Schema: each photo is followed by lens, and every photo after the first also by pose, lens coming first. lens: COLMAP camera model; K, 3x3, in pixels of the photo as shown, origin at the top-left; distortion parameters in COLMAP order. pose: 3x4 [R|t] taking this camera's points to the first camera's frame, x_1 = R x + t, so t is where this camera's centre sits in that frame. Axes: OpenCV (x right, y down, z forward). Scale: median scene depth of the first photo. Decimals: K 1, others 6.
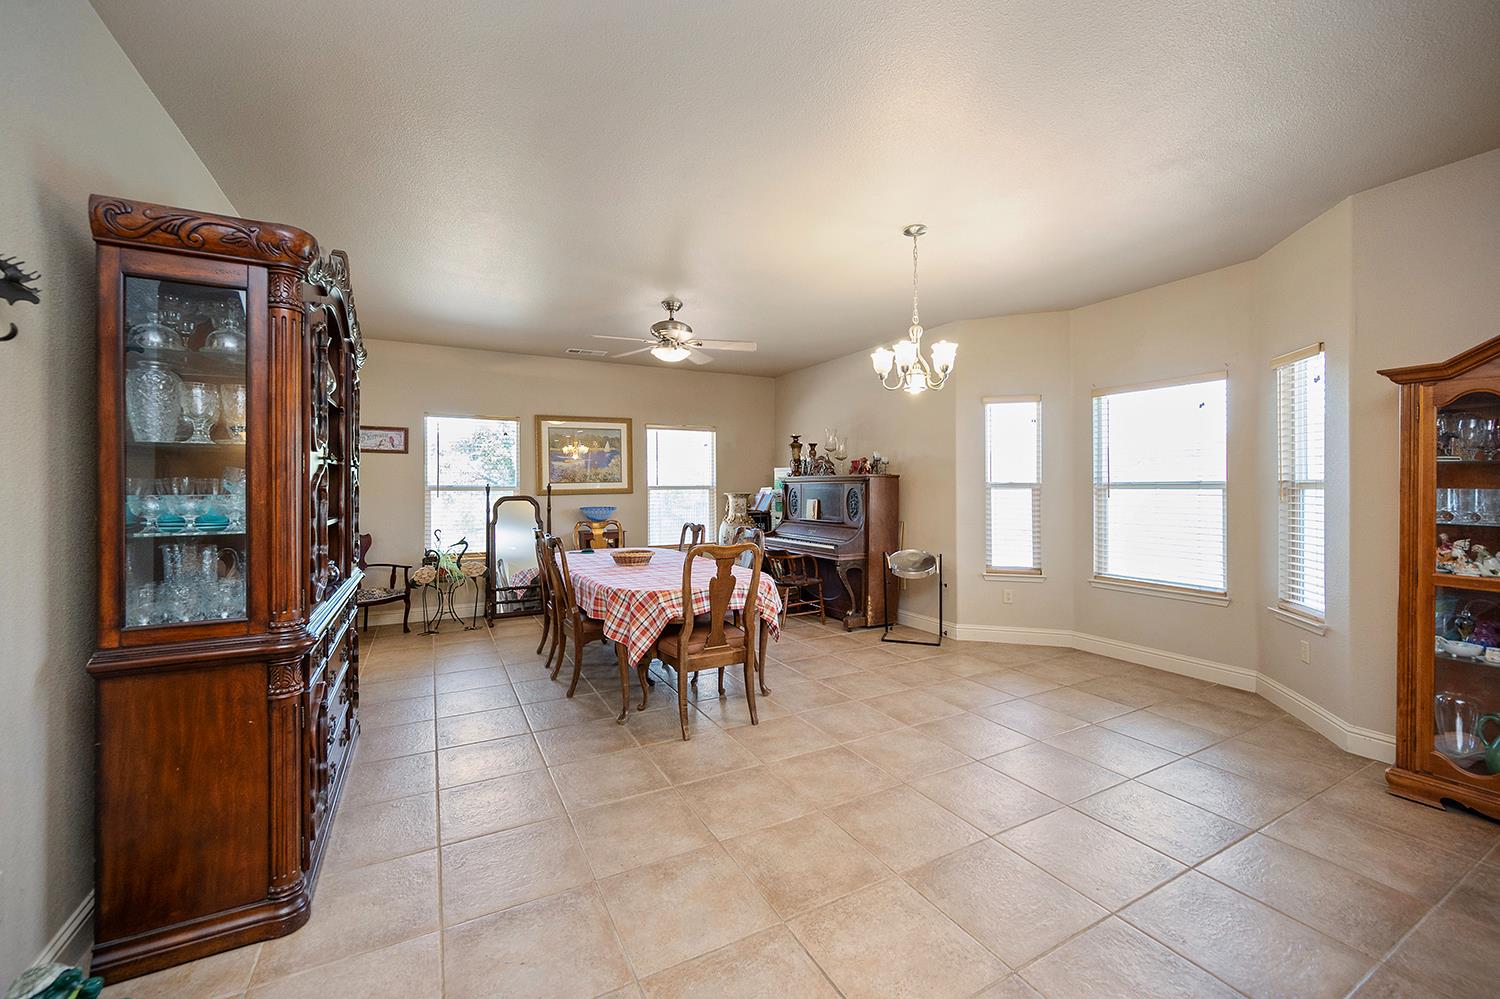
lens RADIAL K [[608.7, 0, 738.6], [0, 608.7, 493.5], [0, 0, 1]] dist [-0.000665, -0.000636]
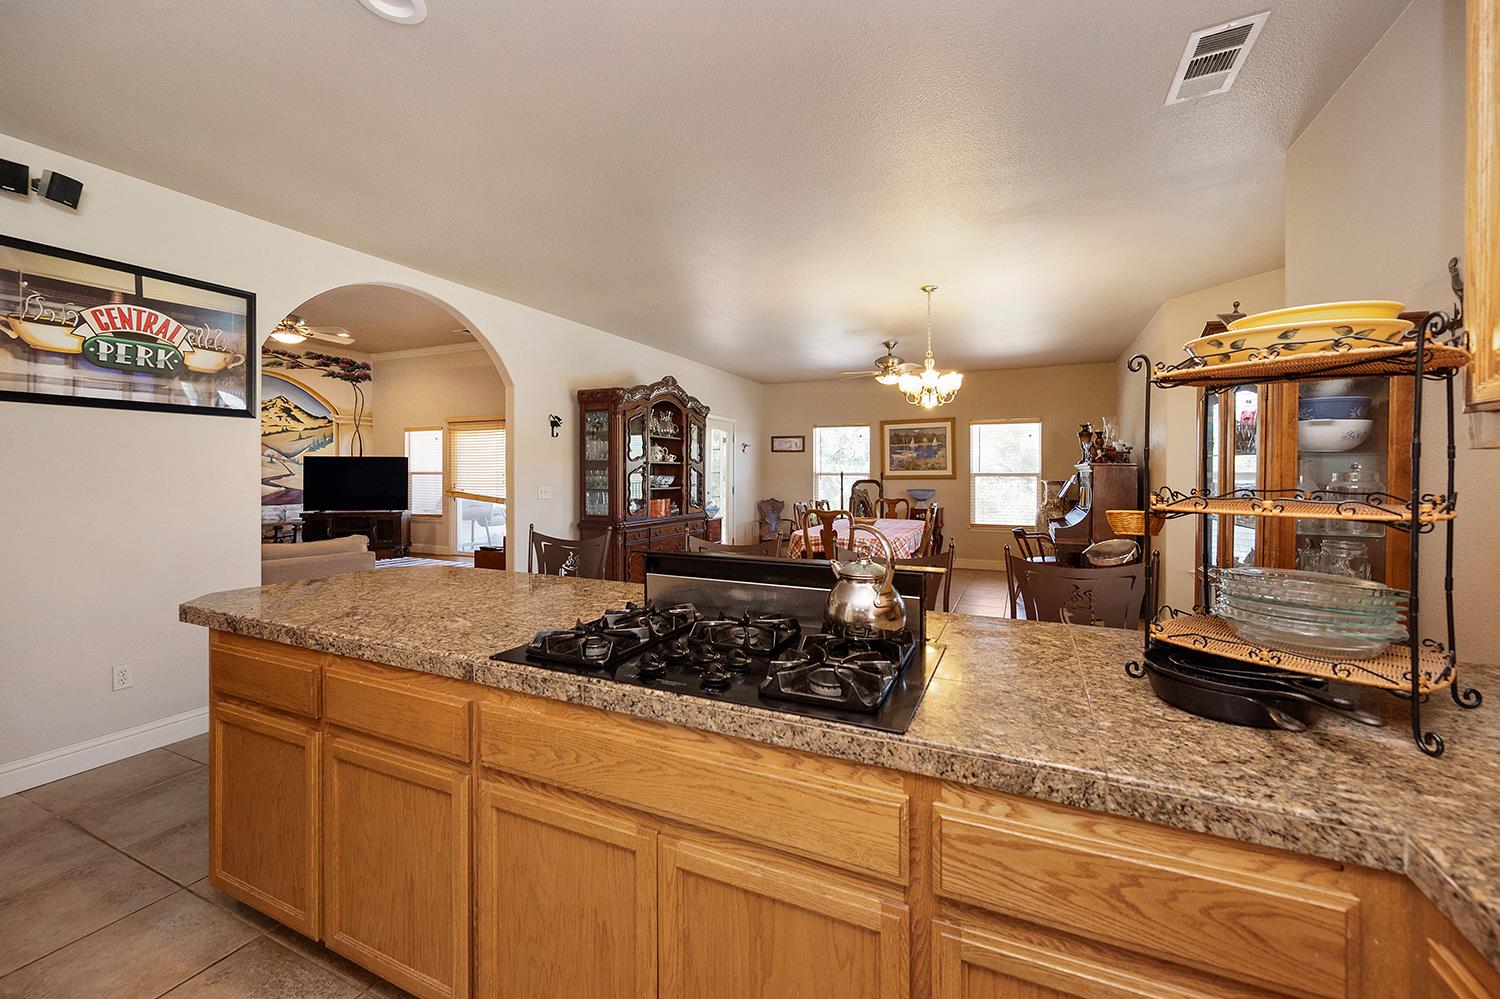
lens RADIAL K [[608.7, 0, 731.0], [0, 608.7, 473.1], [0, 0, 1]] dist [-0.000665, -0.000636]
pose [[0.588332, 0.004563, -0.808607, 0.564633], [-0.011507, 0.999930, -0.002730, -0.003891], [0.808538, 0.010911, 0.588343, -0.078017]]
